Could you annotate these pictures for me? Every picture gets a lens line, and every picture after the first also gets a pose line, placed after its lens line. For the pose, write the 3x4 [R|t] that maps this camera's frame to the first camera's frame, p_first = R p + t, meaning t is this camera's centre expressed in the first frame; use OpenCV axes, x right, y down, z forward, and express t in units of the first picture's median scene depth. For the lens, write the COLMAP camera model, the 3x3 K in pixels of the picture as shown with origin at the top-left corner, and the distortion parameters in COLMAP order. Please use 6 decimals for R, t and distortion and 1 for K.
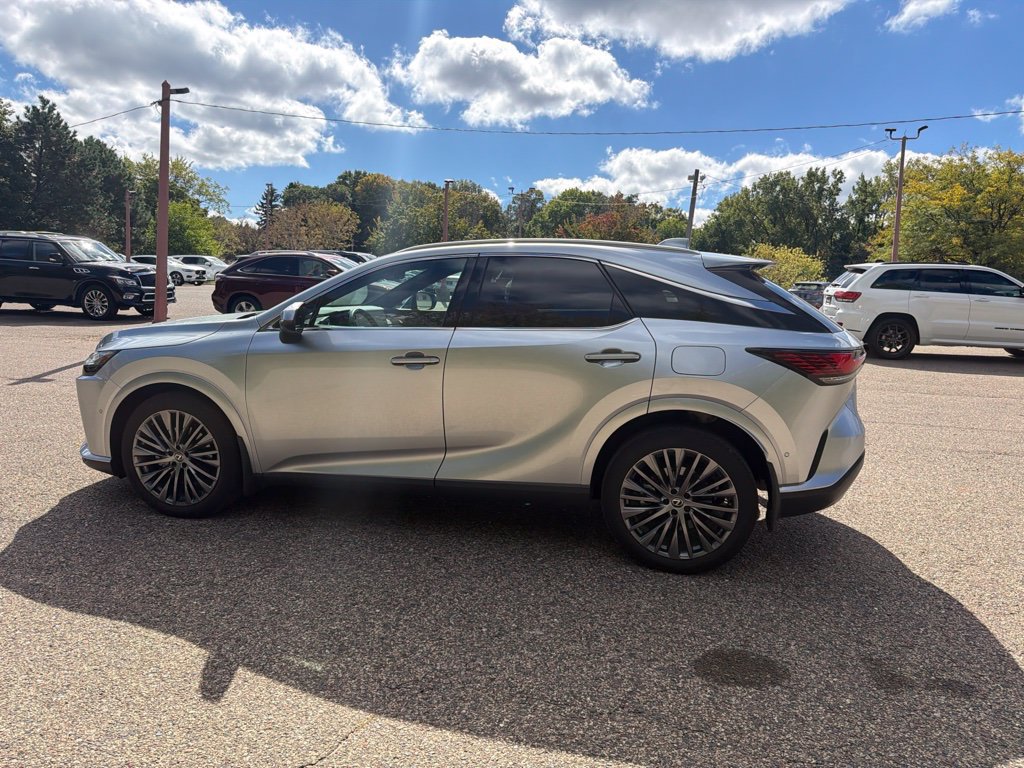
lens RADIAL K [[720.3, 0, 517.0], [0, 720.3, 375.6], [0, 0, 1]] dist [0.024047, -0.030058]
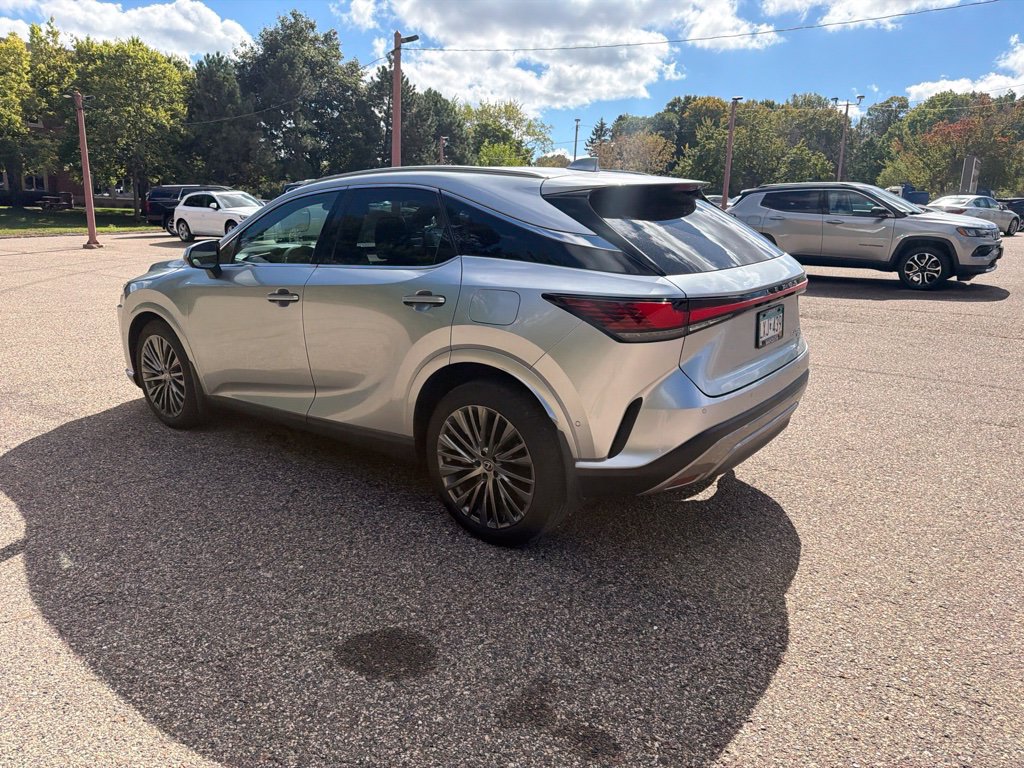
lens RADIAL K [[720.3, 0, 519.8], [0, 720.3, 370.2], [0, 0, 1]] dist [0.024047, -0.030058]
pose [[0.901961, 0.067170, -0.426562, 0.527370], [-0.030839, 0.995325, 0.091522, -0.019801], [0.430715, -0.069394, 0.899816, 0.190373]]
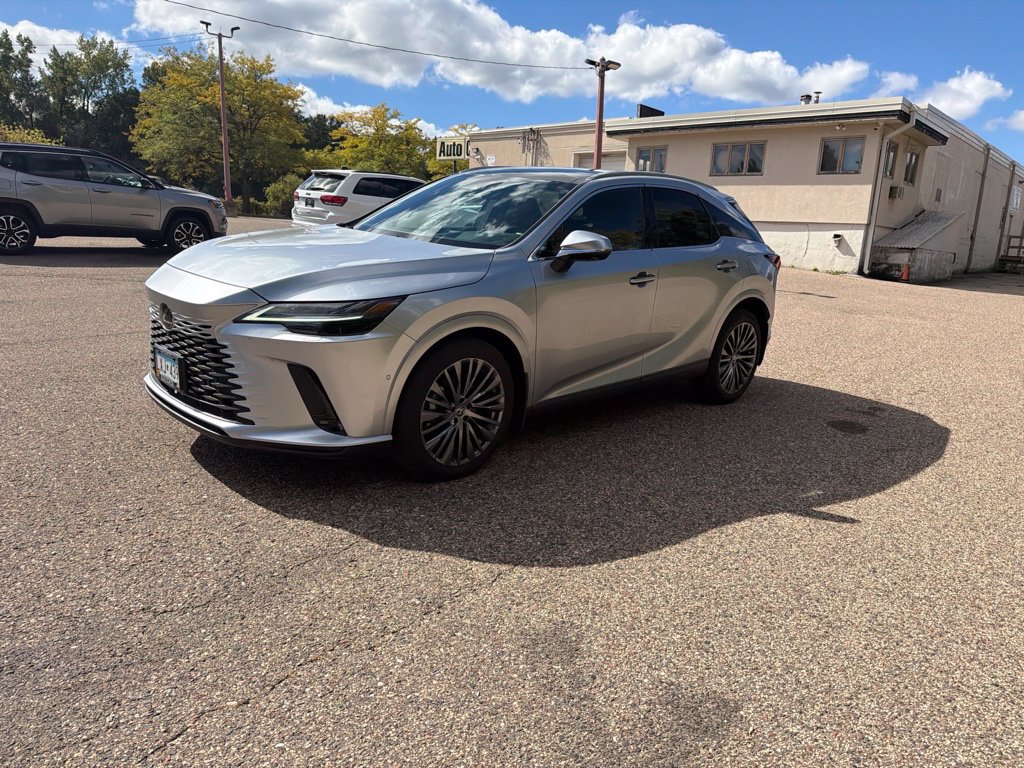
lens RADIAL K [[720.3, 0, 514.2], [0, 720.3, 381.2], [0, 0, 1]] dist [0.024047, -0.030058]
pose [[0.543346, -0.188006, 0.818186, -1.102809], [0.061038, 0.980869, 0.184853, -0.077529], [-0.837287, -0.050499, 0.544427, 0.458763]]
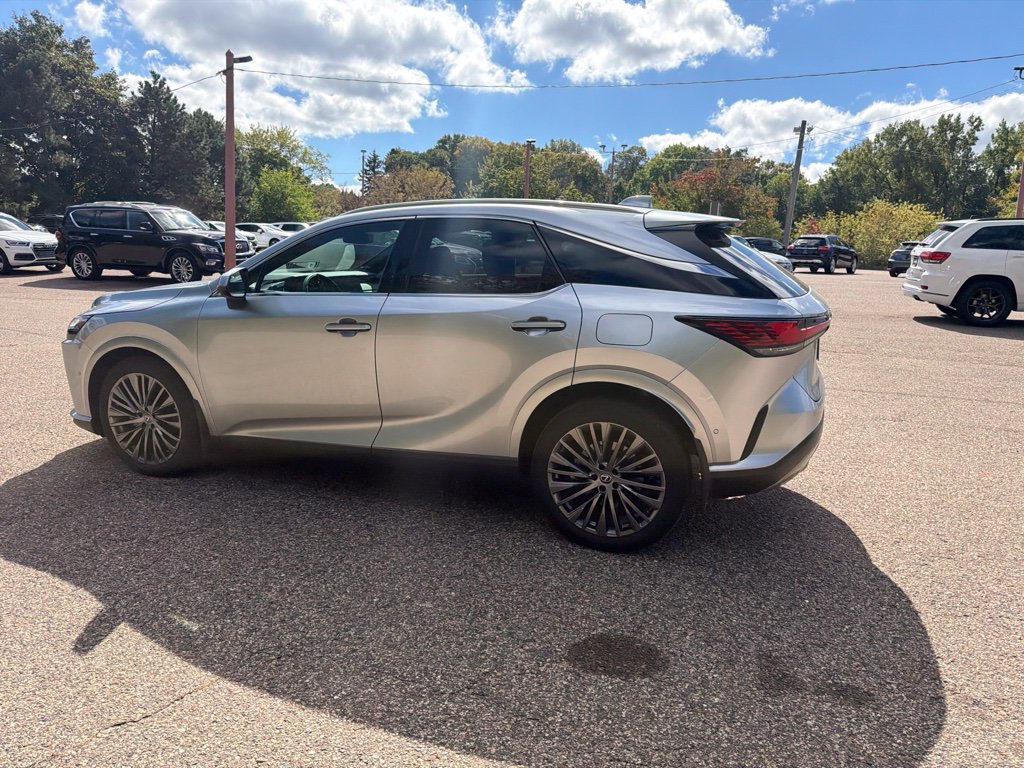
lens RADIAL K [[720.3, 0, 514.9], [0, 720.3, 384.0], [0, 0, 1]] dist [0.024047, -0.030058]
pose [[0.989976, 0.016576, -0.140261, 0.197024], [-0.008025, 0.998086, 0.061315, -0.004765], [0.141009, -0.059574, 0.988214, 0.044354]]
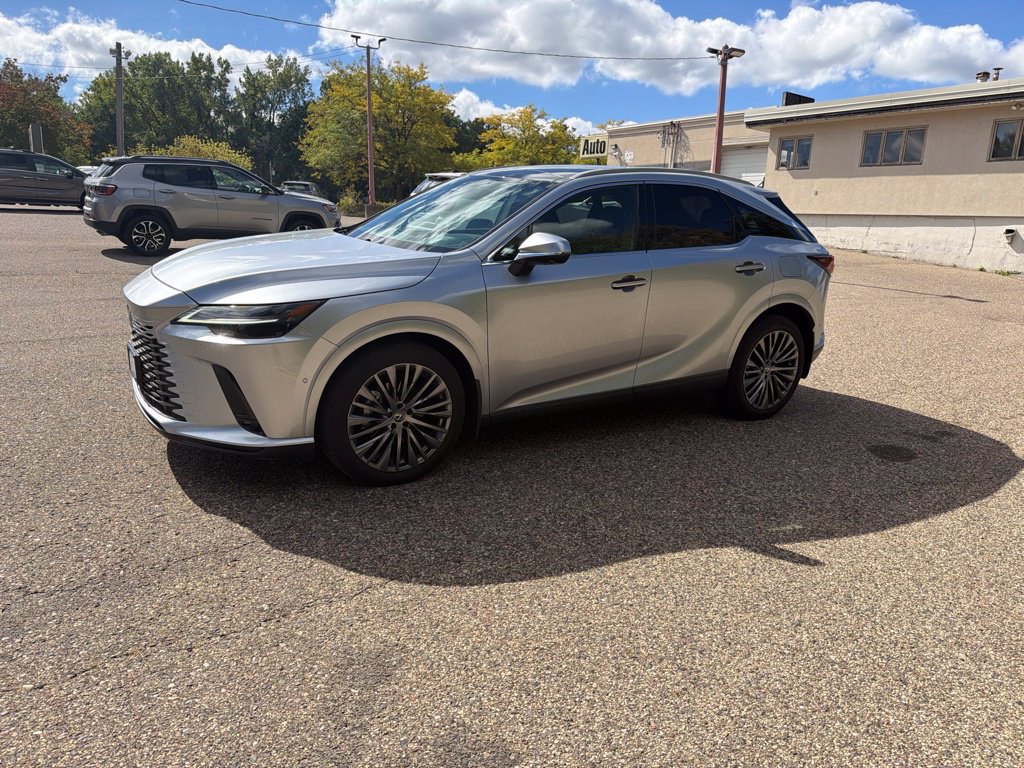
lens RADIAL K [[720.3, 0, 503.4], [0, 720.3, 382.3], [0, 0, 1]] dist [0.024047, -0.030058]
pose [[0.714907, -0.168269, 0.678671, -0.927129], [0.065649, 0.982477, 0.174441, -0.067973], [-0.696131, -0.080155, 0.713426, 0.292049]]
